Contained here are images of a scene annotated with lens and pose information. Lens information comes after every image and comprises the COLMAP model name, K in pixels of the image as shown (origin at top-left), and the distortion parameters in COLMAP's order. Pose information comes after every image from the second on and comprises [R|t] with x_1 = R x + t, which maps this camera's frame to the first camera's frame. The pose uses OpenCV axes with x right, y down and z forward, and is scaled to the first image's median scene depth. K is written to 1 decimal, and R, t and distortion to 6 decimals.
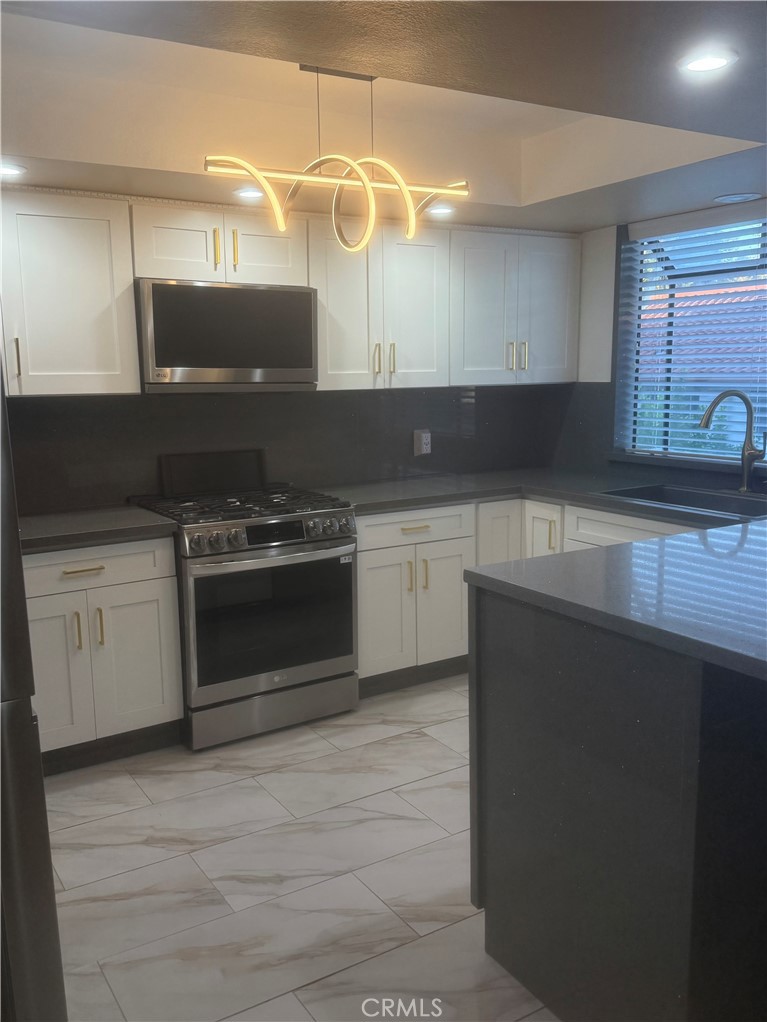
lens RADIAL K [[868.2, 0, 368.6], [0, 868.2, 515.5], [0, 0, 1]] dist [0.174114, -0.350172]
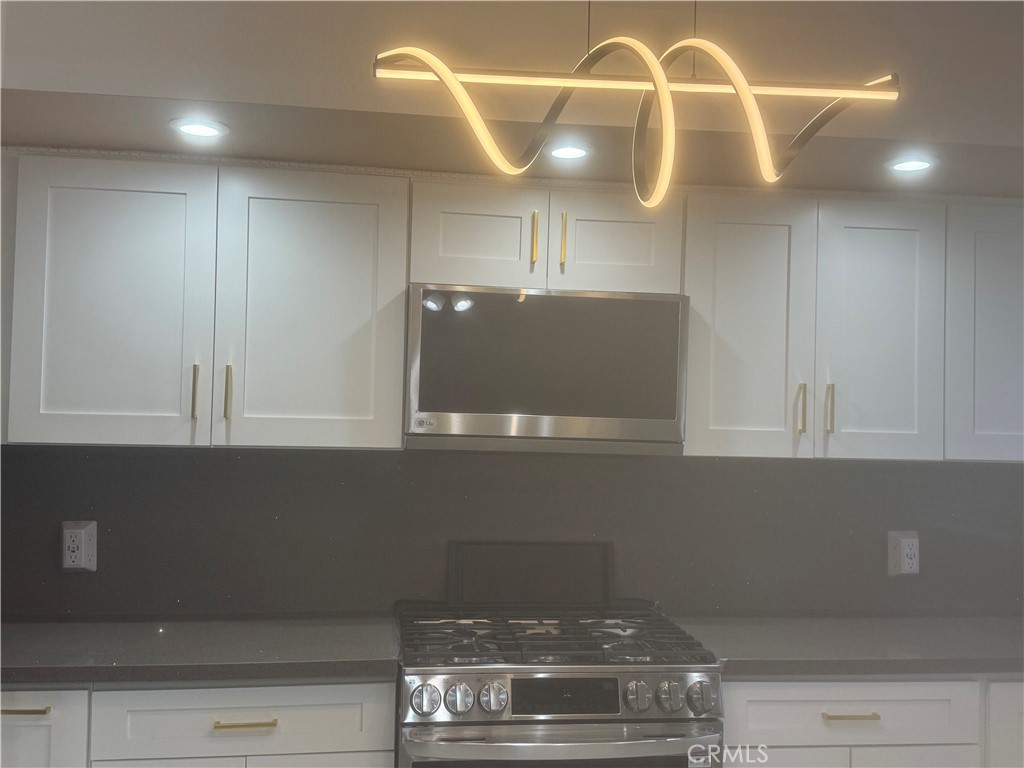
lens RADIAL K [[993.2, 0, 516.4], [0, 993.2, 396.2], [0, 0, 1]] dist [0.186448, -0.381457]
pose [[0.913438, 0.020679, -0.406452, 0.116375], [-0.100854, 0.979058, -0.176843, -0.047826], [0.394283, 0.202527, 0.896395, 0.314456]]
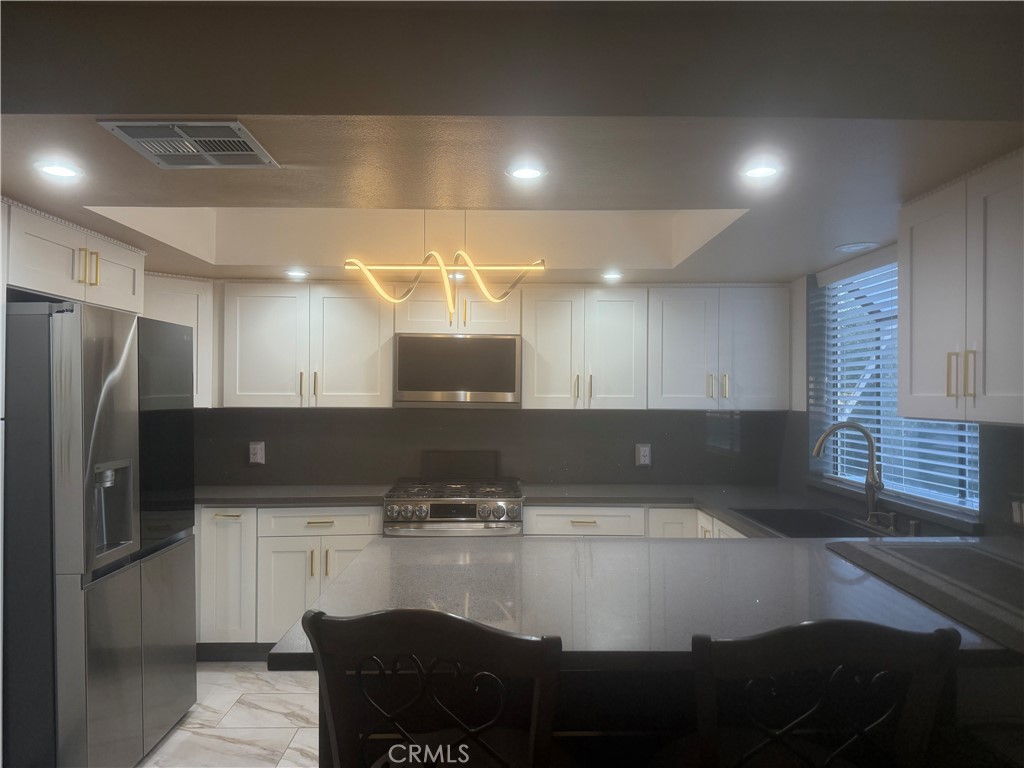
lens RADIAL K [[709.6, 0, 508.8], [0, 709.6, 388.5], [0, 0, 1]] dist [0.121714, -0.201073]
pose [[0.865025, 0.013272, -0.501553, 0.466065], [-0.100525, 0.983965, -0.147338, -0.012006], [0.491555, 0.177869, 0.852488, 0.059726]]
